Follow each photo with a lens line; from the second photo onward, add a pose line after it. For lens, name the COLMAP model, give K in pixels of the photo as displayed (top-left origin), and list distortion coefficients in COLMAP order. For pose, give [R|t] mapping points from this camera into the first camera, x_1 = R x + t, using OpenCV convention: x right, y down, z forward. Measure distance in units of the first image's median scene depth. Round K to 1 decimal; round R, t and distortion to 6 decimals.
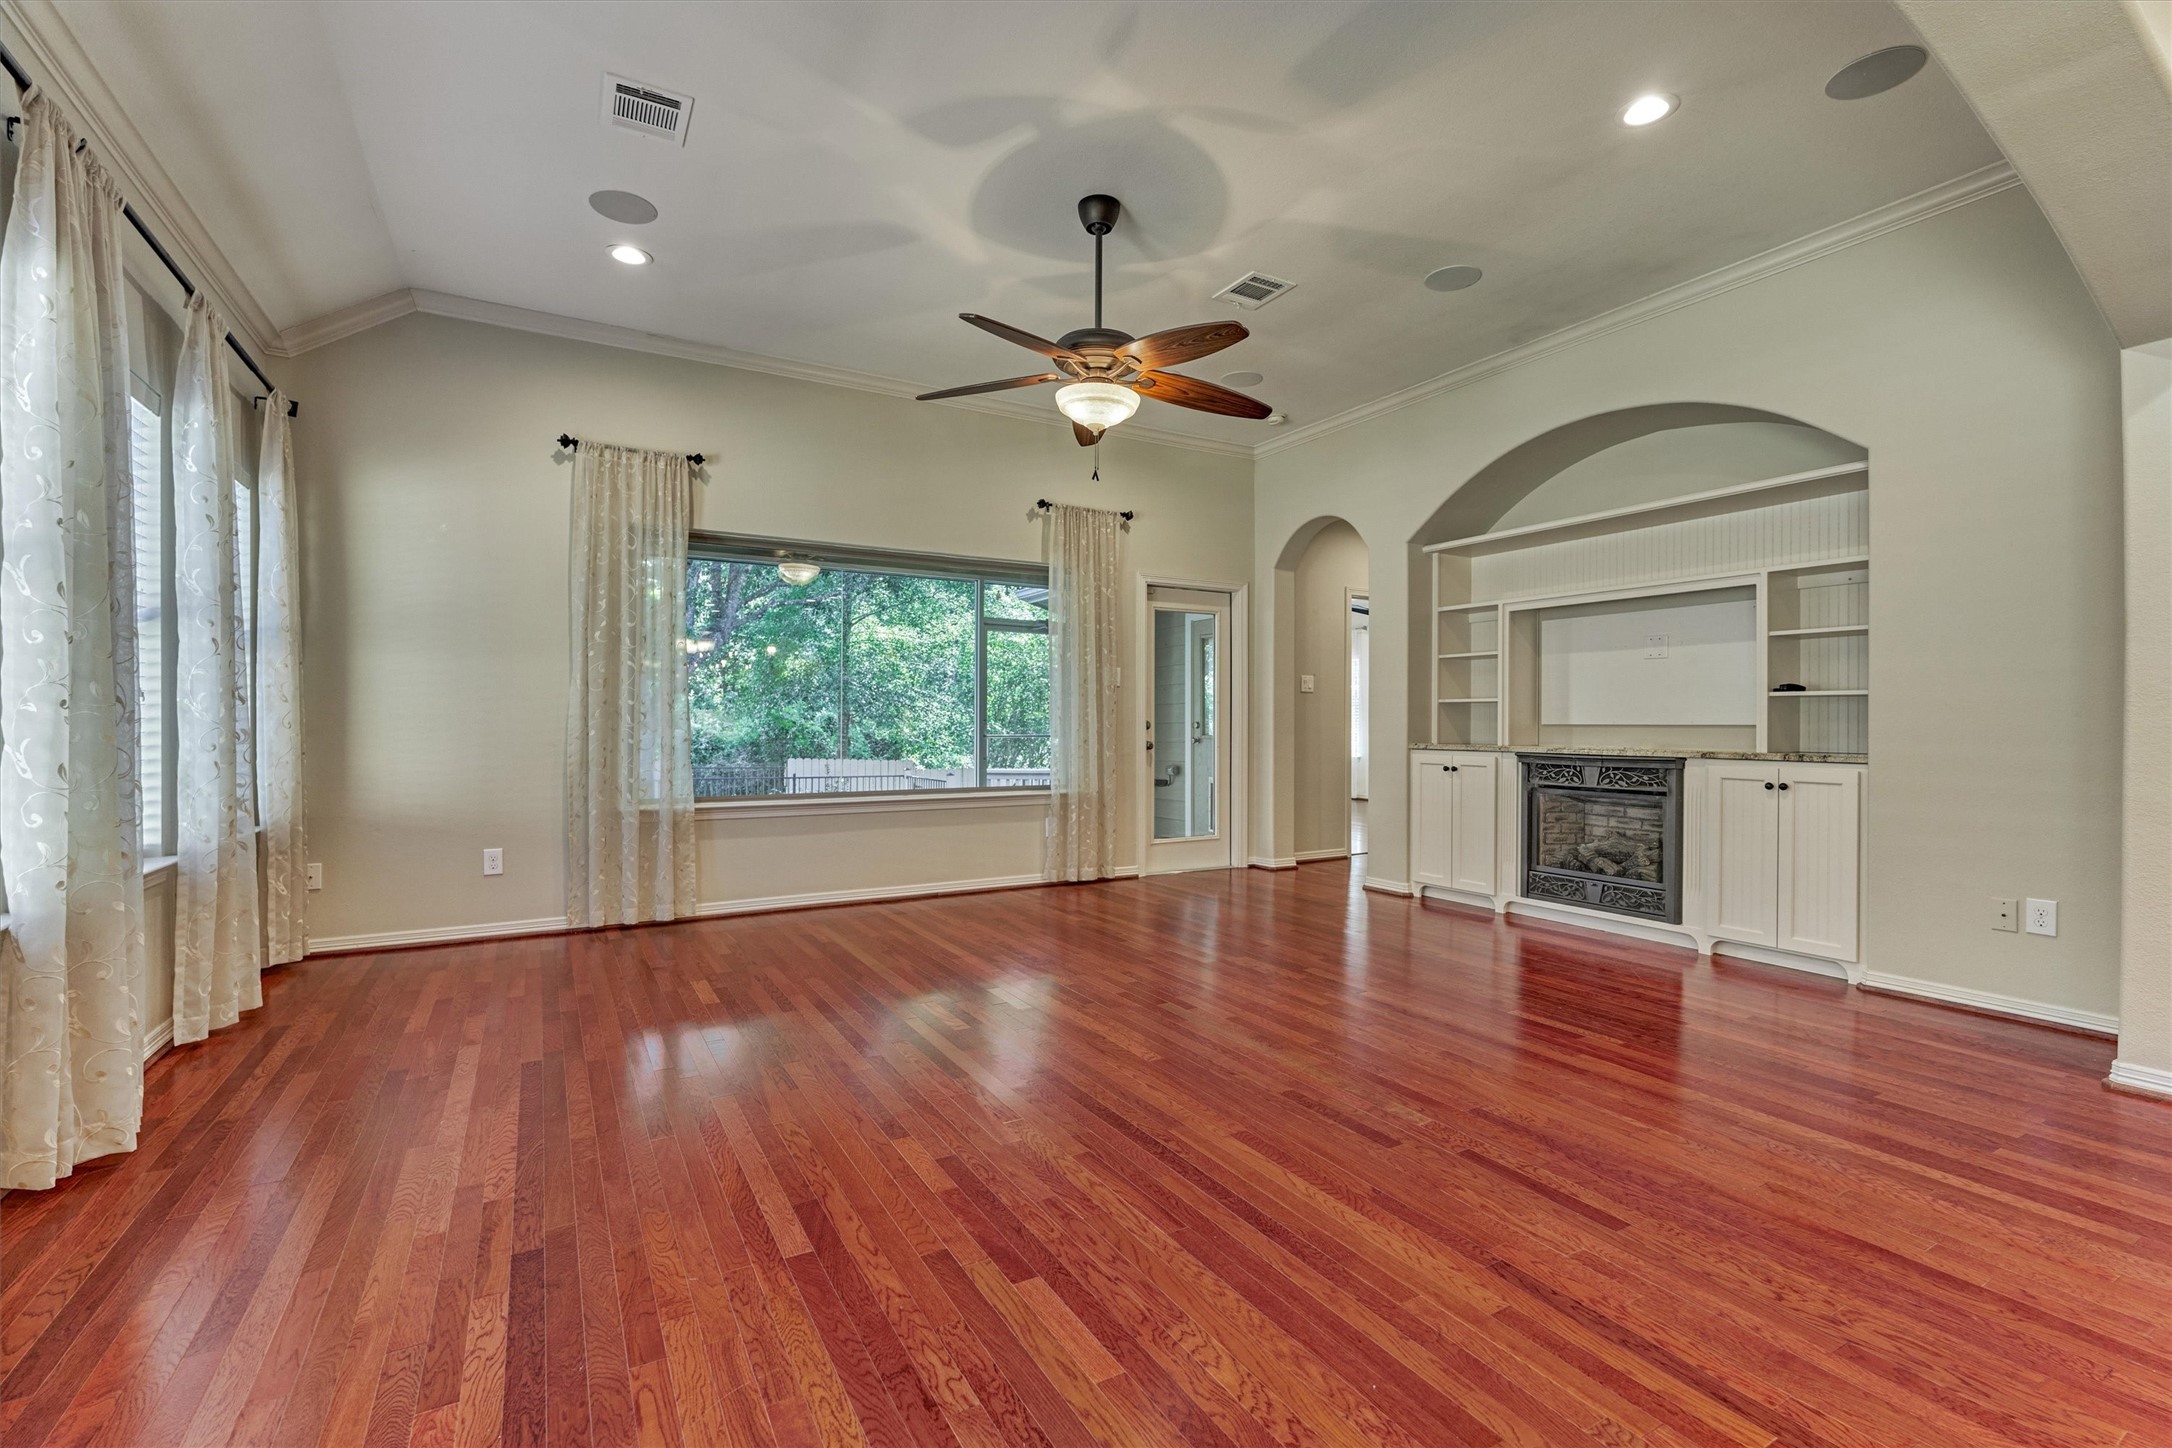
lens RADIAL K [[952.2, 0, 1086.0], [0, 952.2, 724.0], [0, 0, 1]] dist [-0.001643, -0.000212]
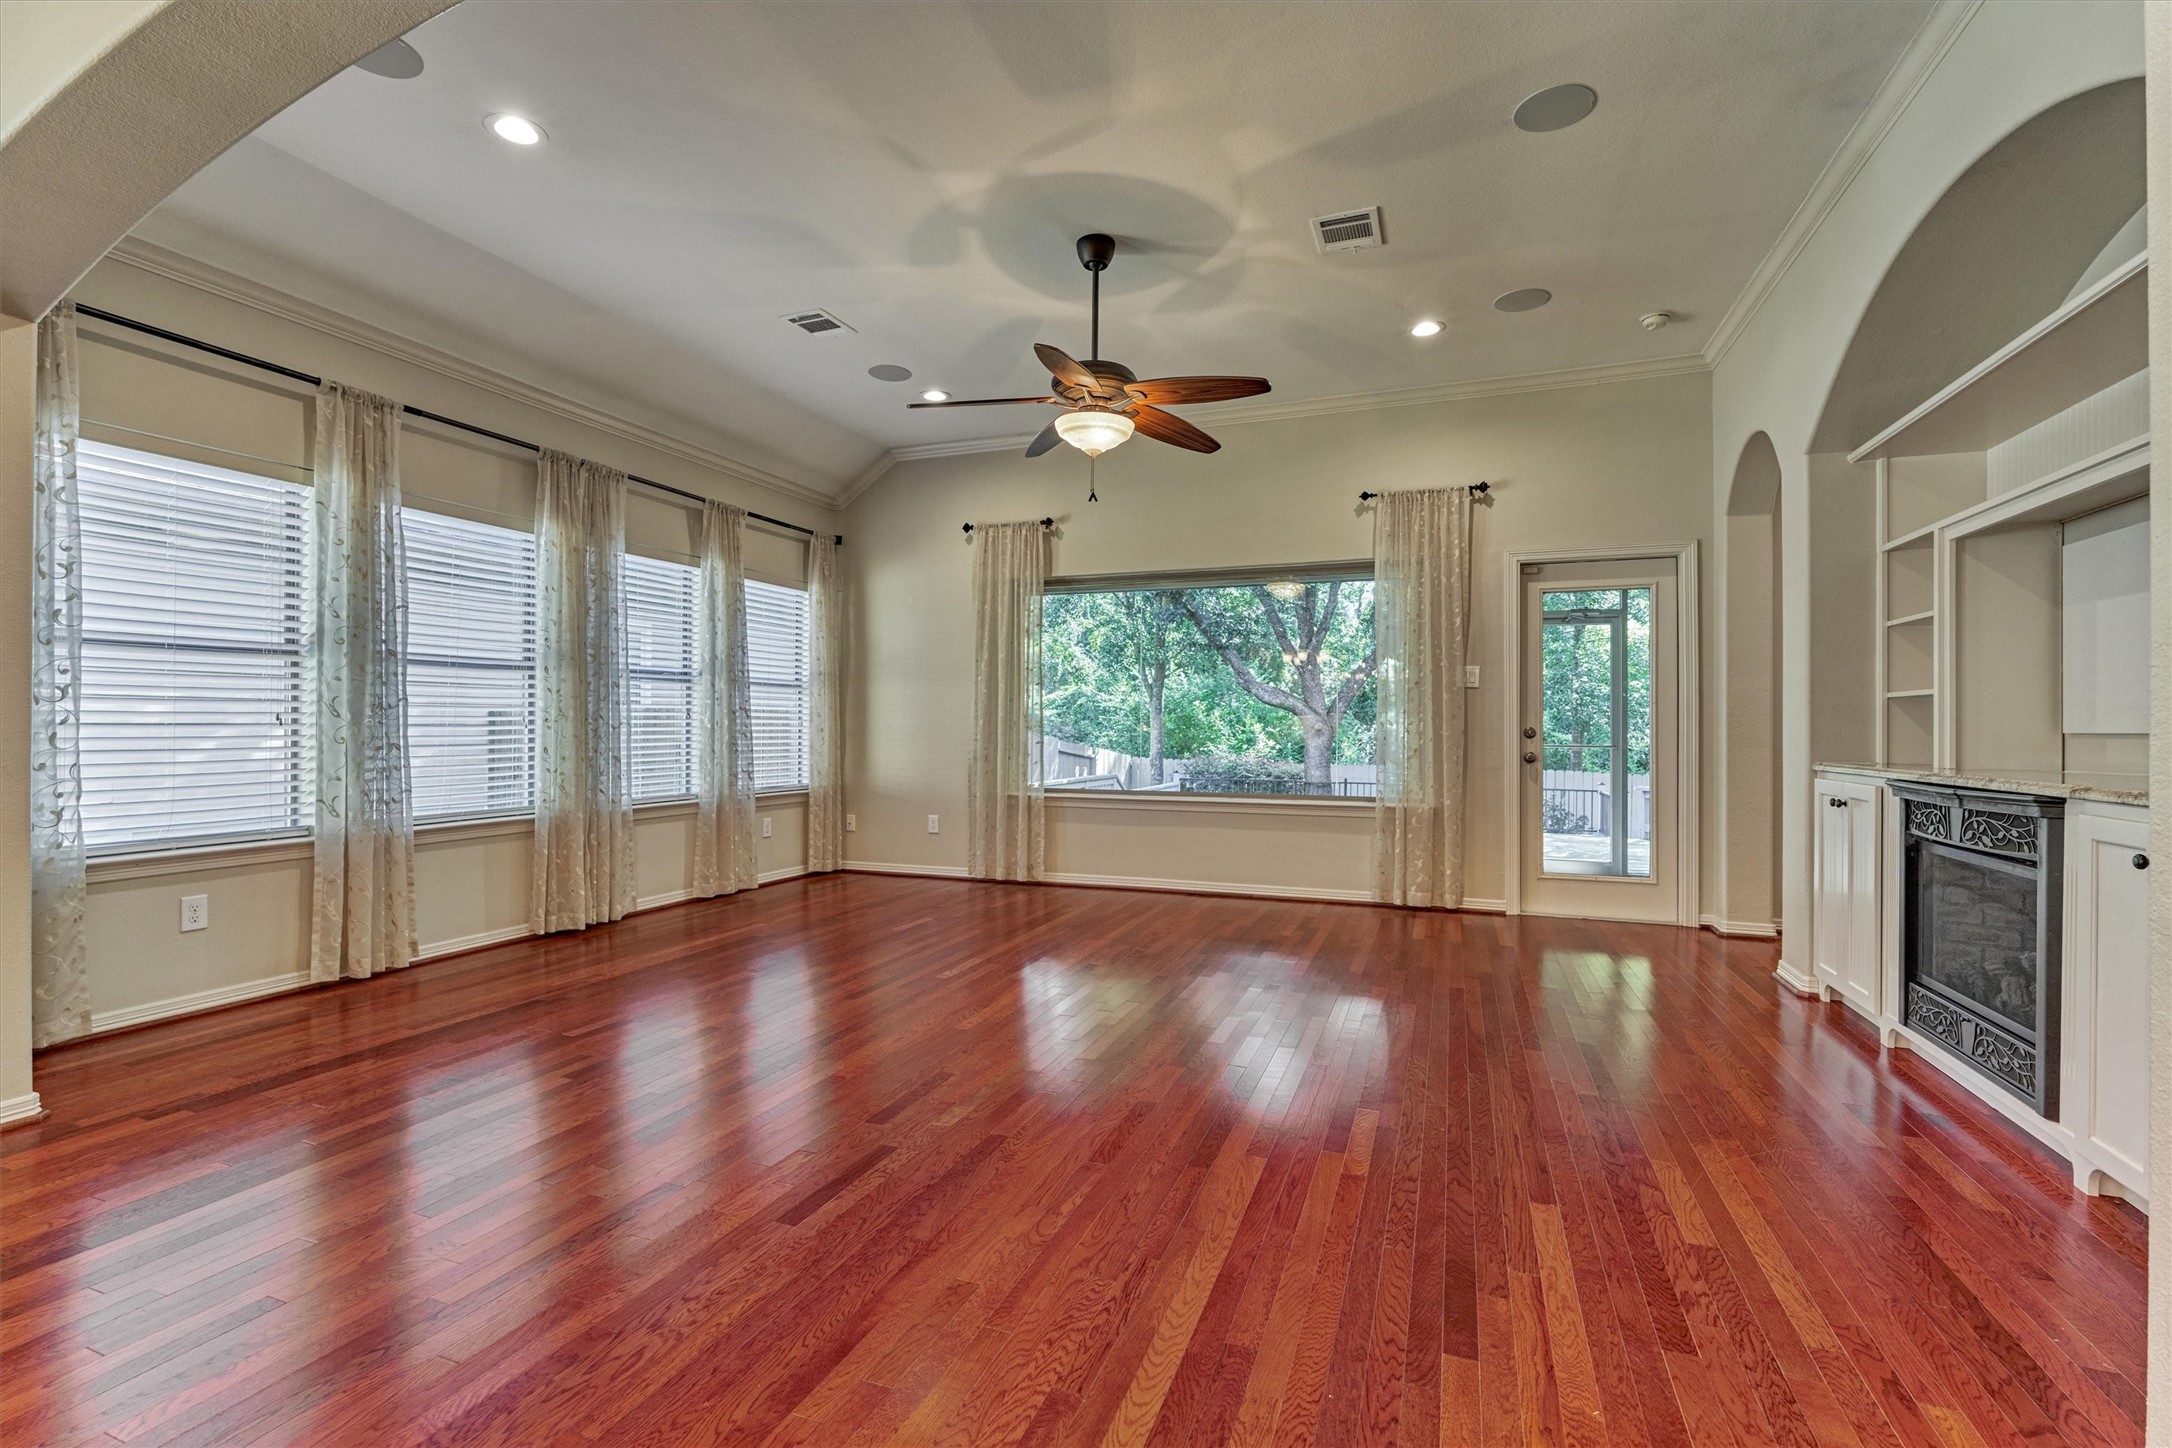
lens RADIAL K [[952.2, 0, 1086.0], [0, 952.2, 724.0], [0, 0, 1]] dist [-0.001643, -0.000212]
pose [[0.632868, -0.003256, -0.774253, 0.606549], [-0.003573, 0.999968, -0.007127, 0.000707], [0.774252, 0.007277, 0.632836, 0.234413]]
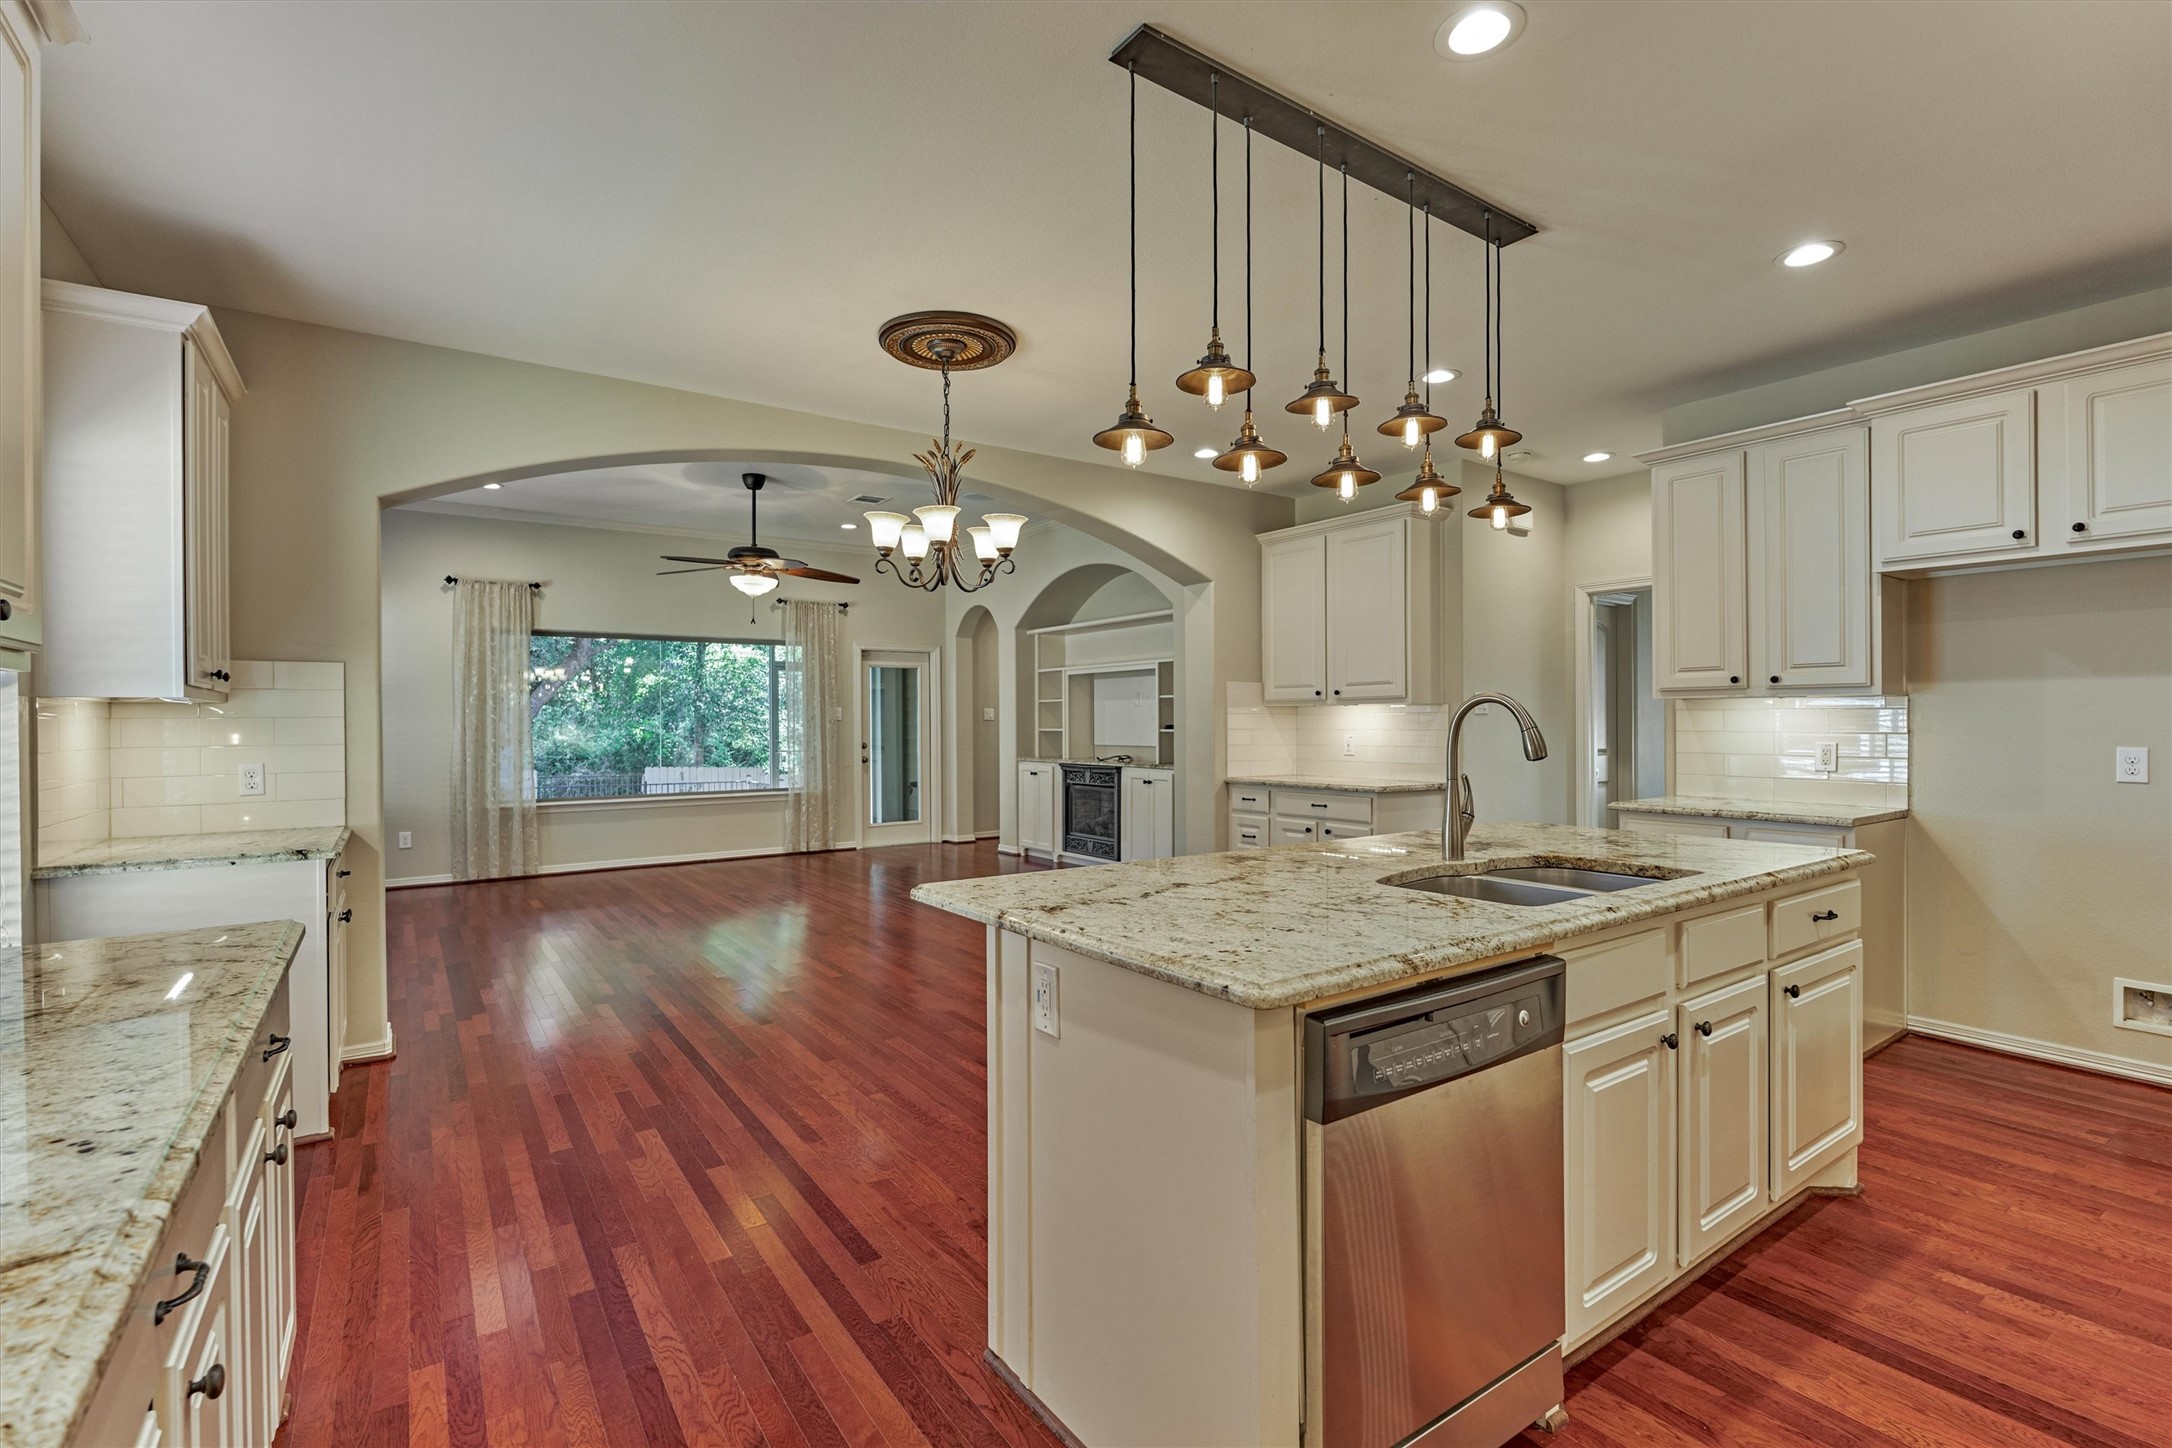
lens RADIAL K [[992.8, 0, 1086.0], [0, 992.8, 724.0], [0, 0, 1]] dist [-0.000905, -0.000163]
pose [[0.996088, -0.009671, 0.087833, 0.355320], [0.009588, 0.999953, 0.001368, -0.040909], [-0.087842, -0.000520, 0.996134, -0.724484]]
